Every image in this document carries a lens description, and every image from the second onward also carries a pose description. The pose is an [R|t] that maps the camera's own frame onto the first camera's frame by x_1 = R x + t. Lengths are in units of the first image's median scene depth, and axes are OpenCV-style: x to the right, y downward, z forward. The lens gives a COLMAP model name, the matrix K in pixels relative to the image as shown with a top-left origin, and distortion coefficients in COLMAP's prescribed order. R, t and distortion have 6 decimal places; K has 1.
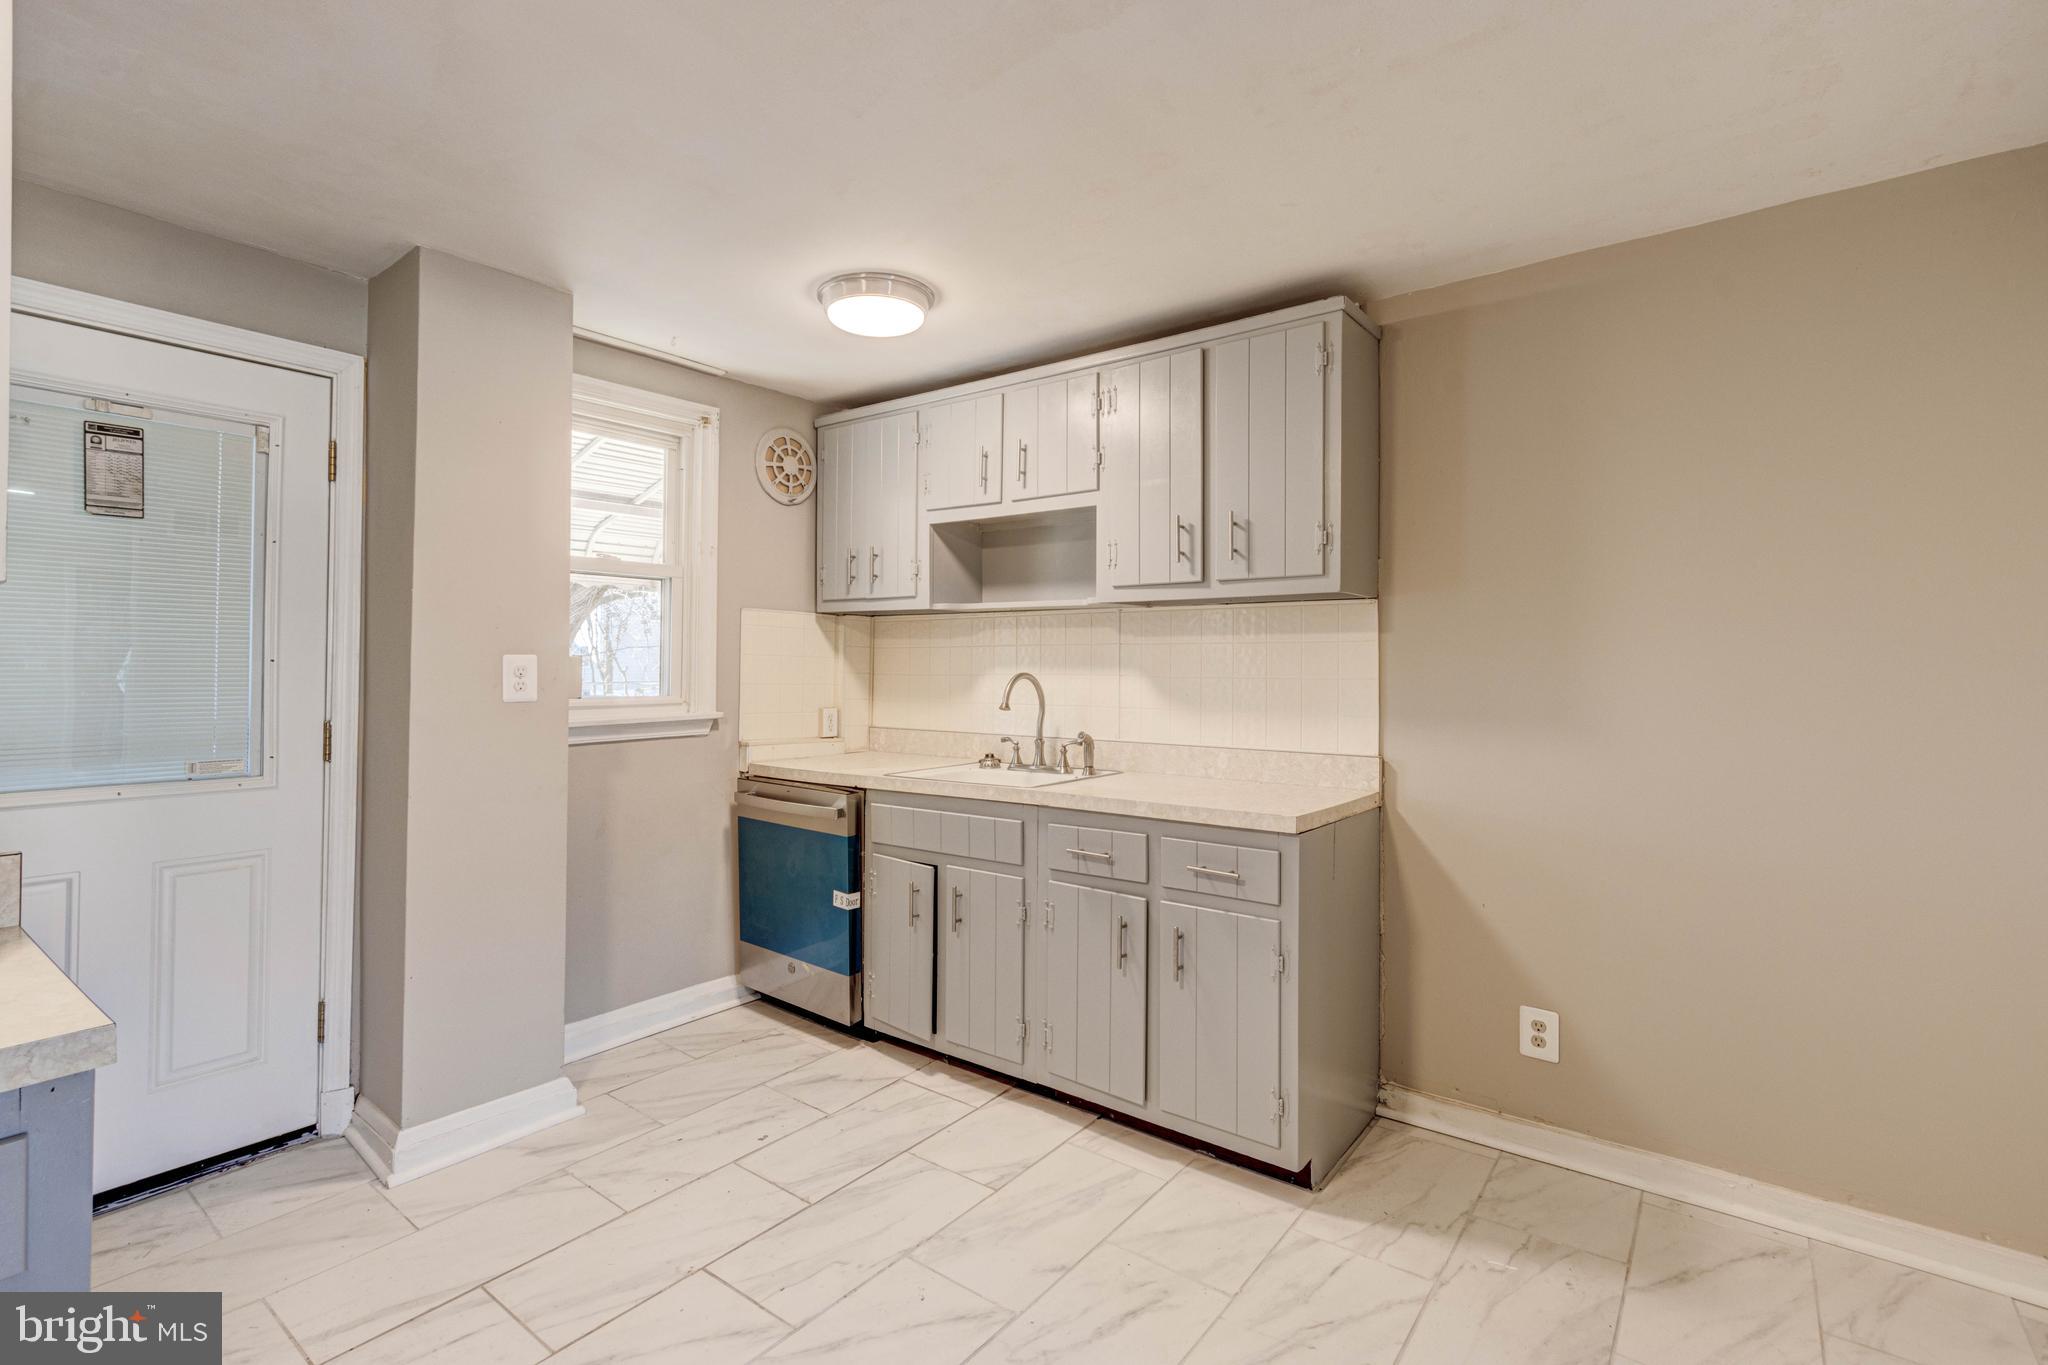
lens RADIAL K [[944.1, 0, 1013.0], [0, 944.1, 655.9], [0, 0, 1]] dist [0.011525, -0.004189]
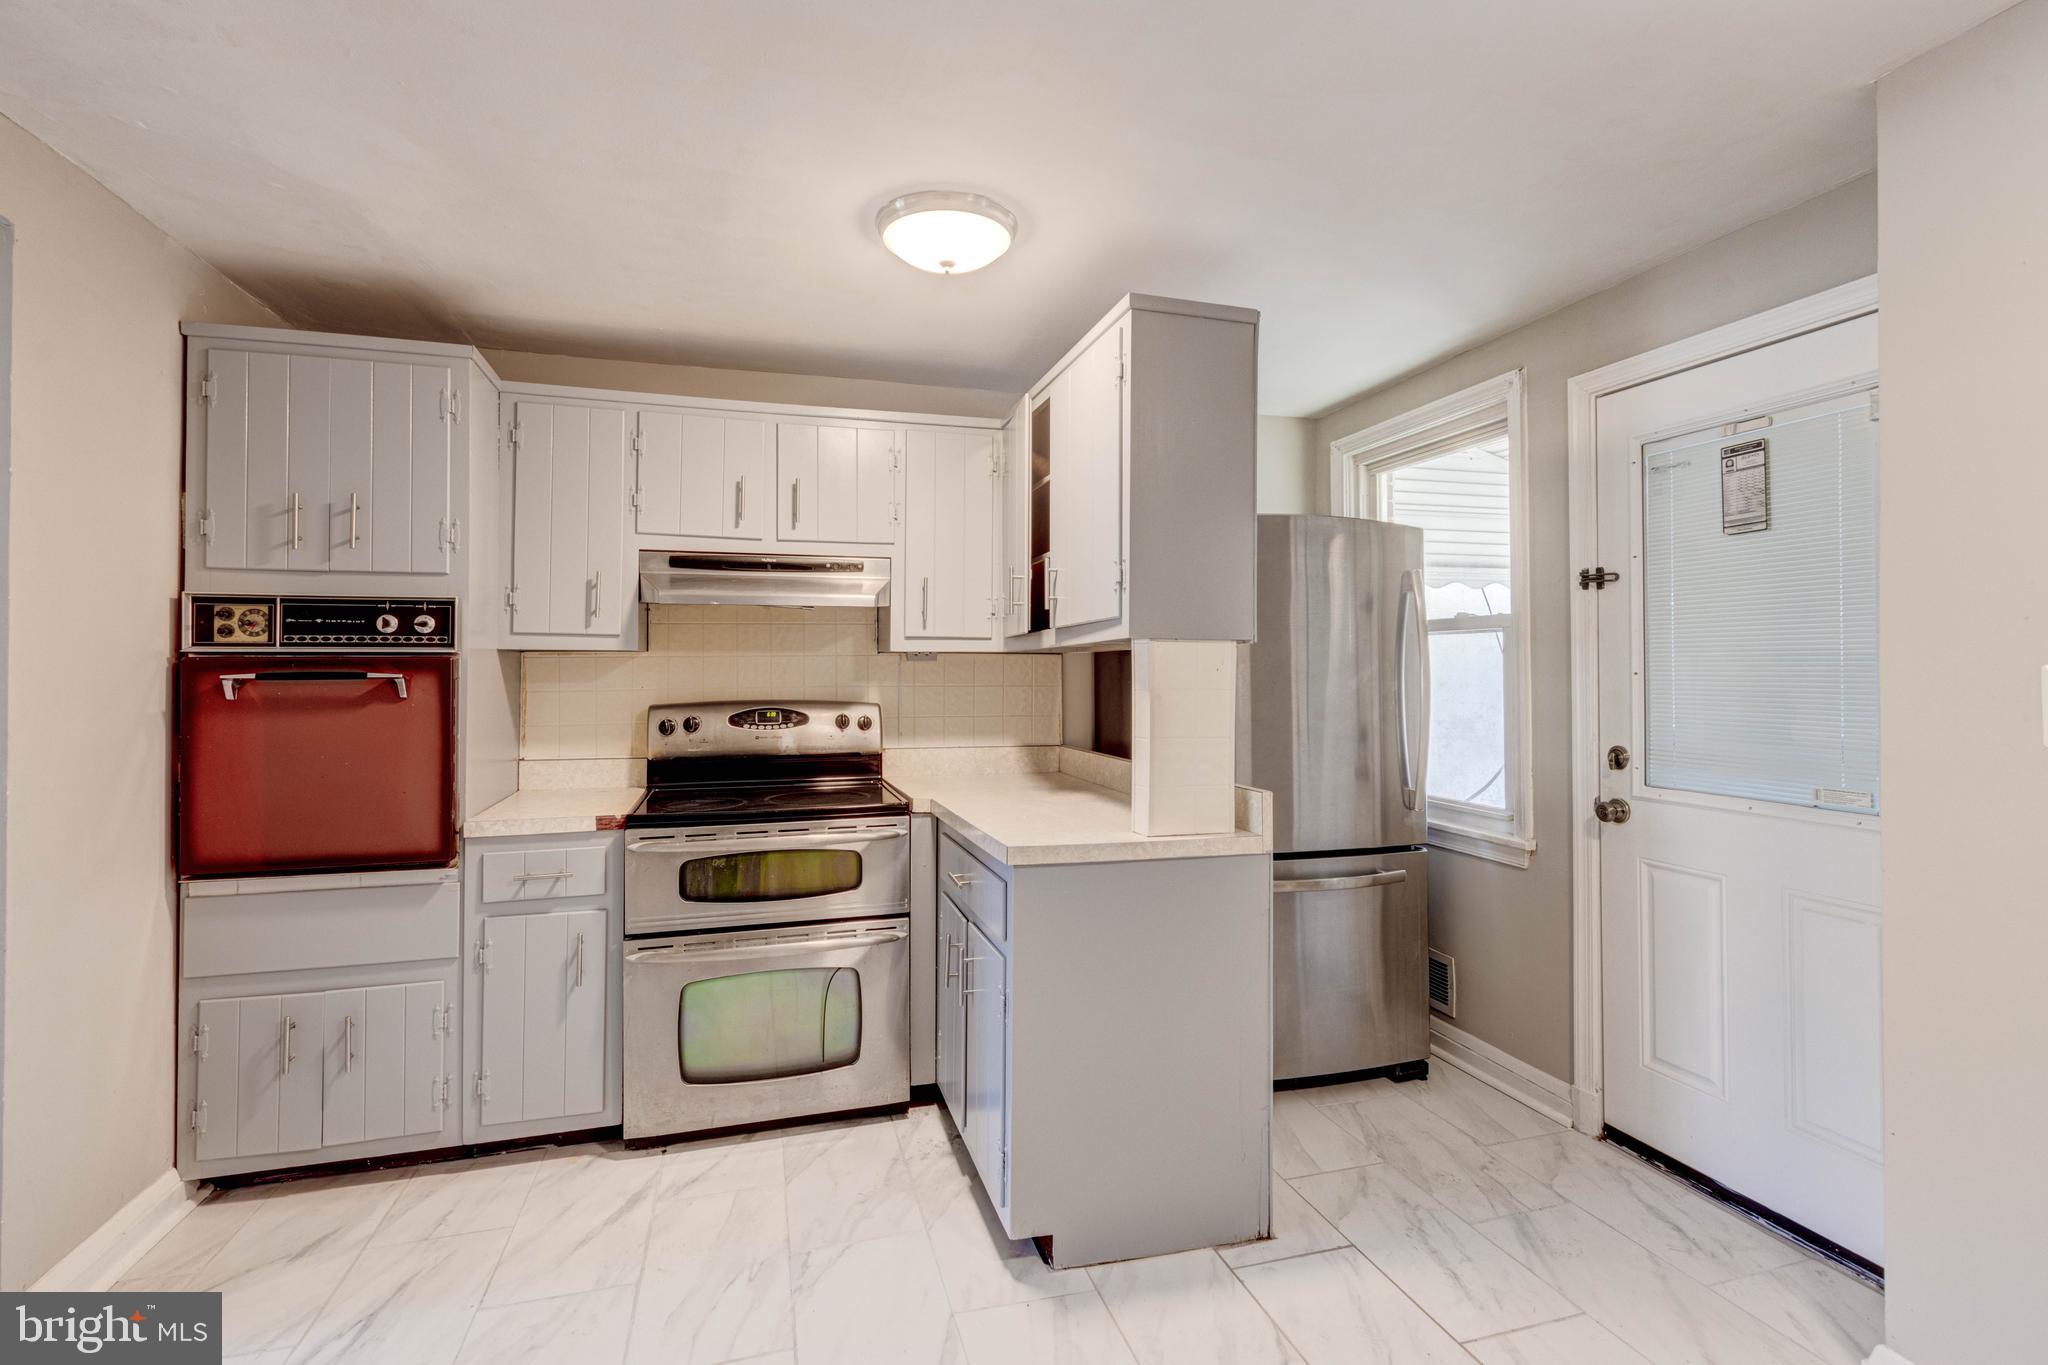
lens RADIAL K [[944.1, 0, 1009.8], [0, 944.1, 655.9], [0, 0, 1]] dist [0.011525, -0.004189]
pose [[-0.589697, -0.015859, -0.807469, 0.300697], [0.008726, 0.999624, -0.026005, 0.003220], [0.807578, -0.022381, -0.589336, 0.866452]]
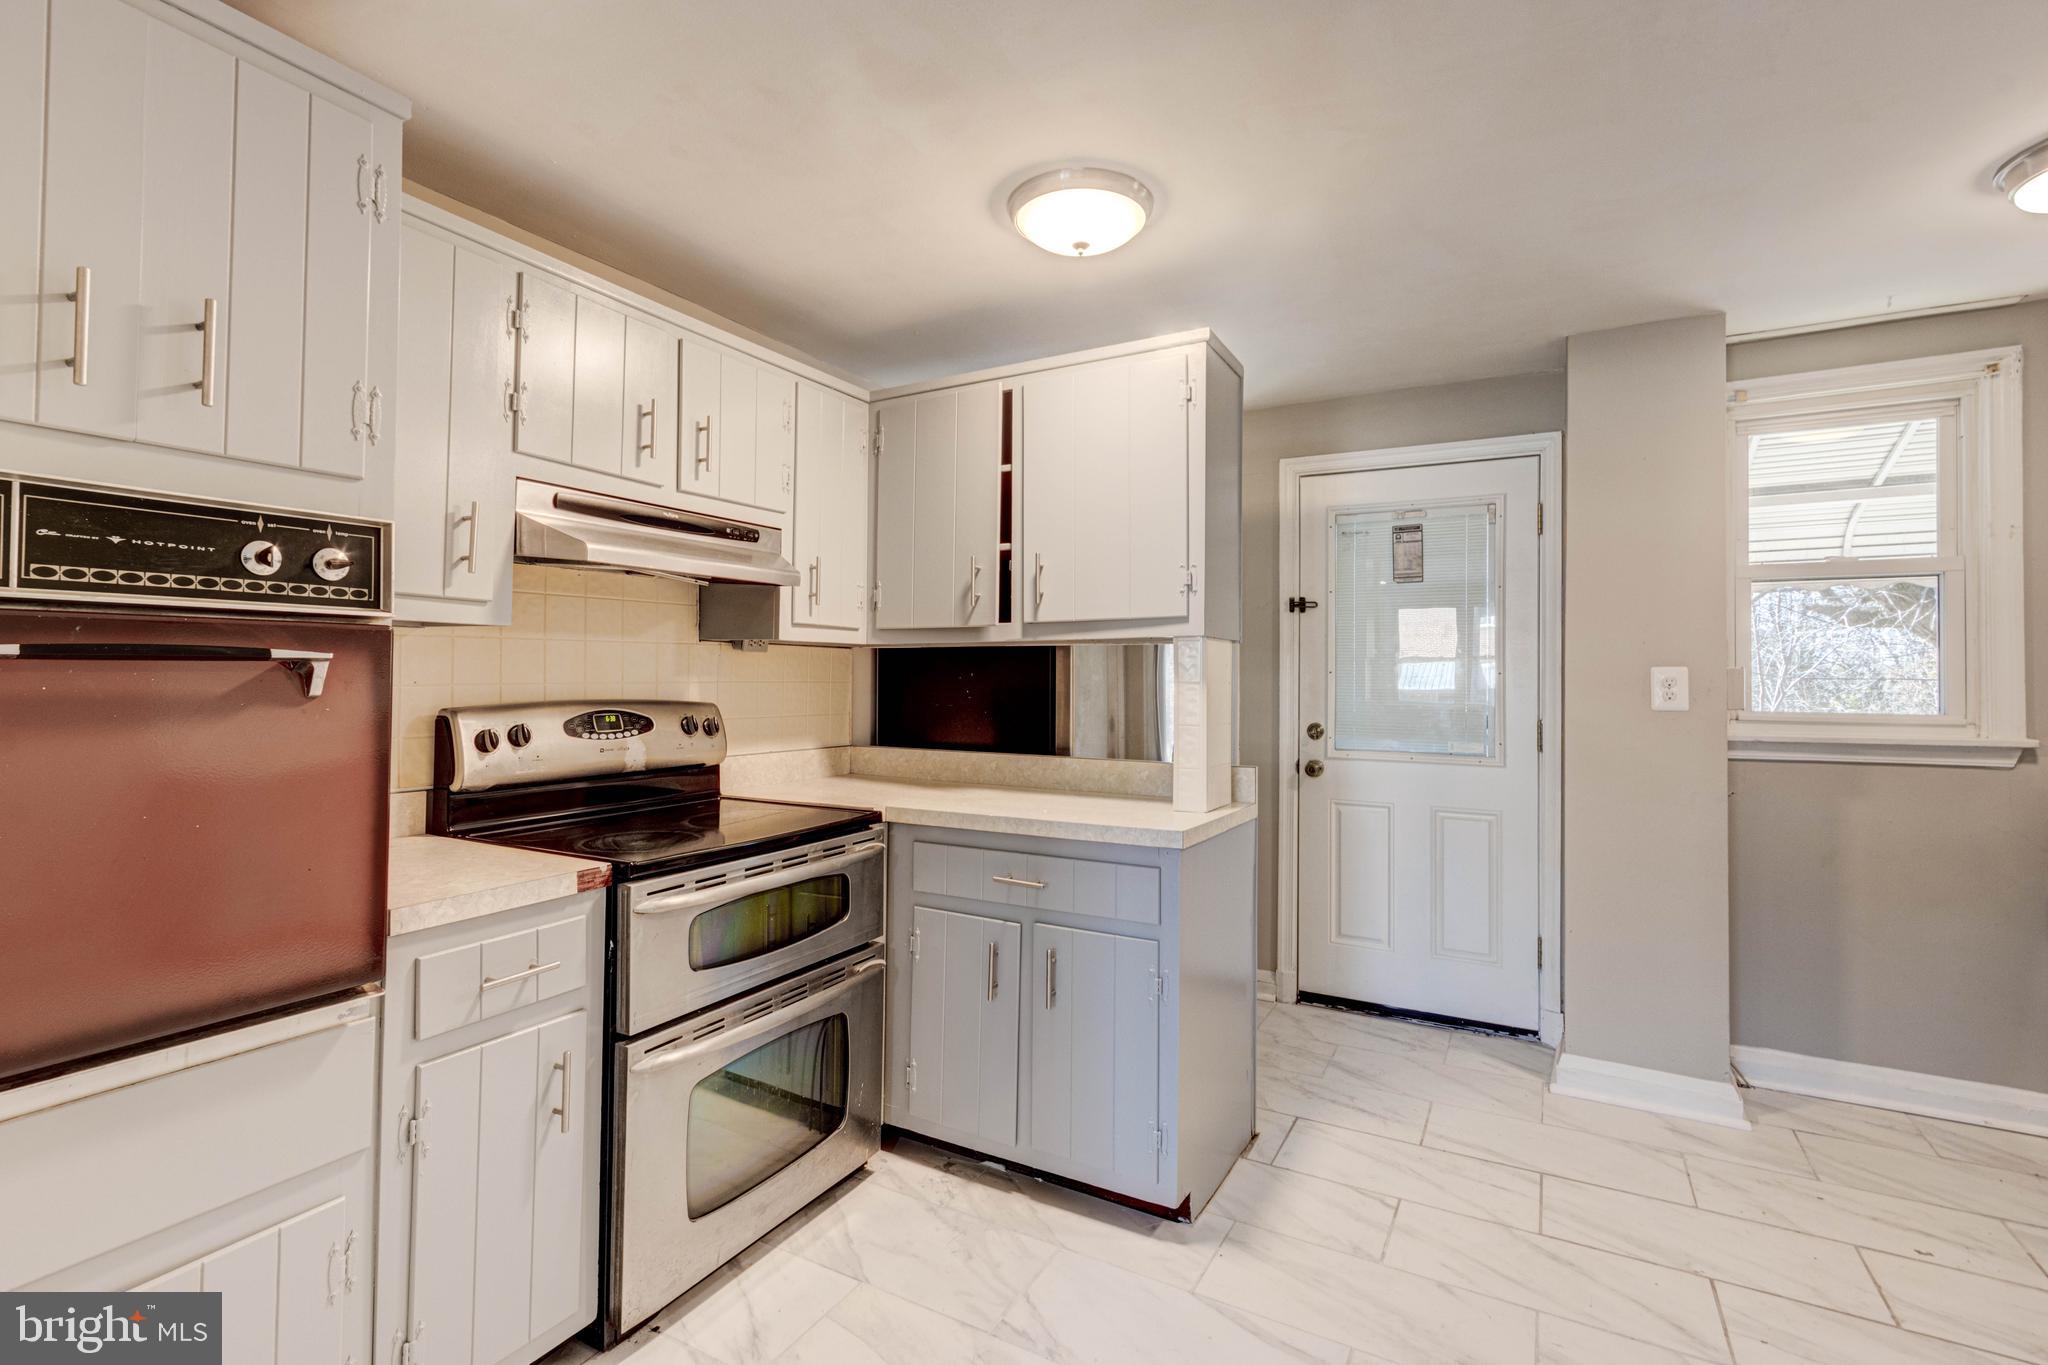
lens RADIAL K [[944.1, 0, 1007.3], [0, 944.1, 656.6], [0, 0, 1]] dist [0.011525, -0.004189]
pose [[0.144367, -0.022834, -0.989261, 0.464692], [0.005299, 0.999737, -0.022302, 0.007192], [0.989510, -0.002023, 0.144450, 0.100434]]
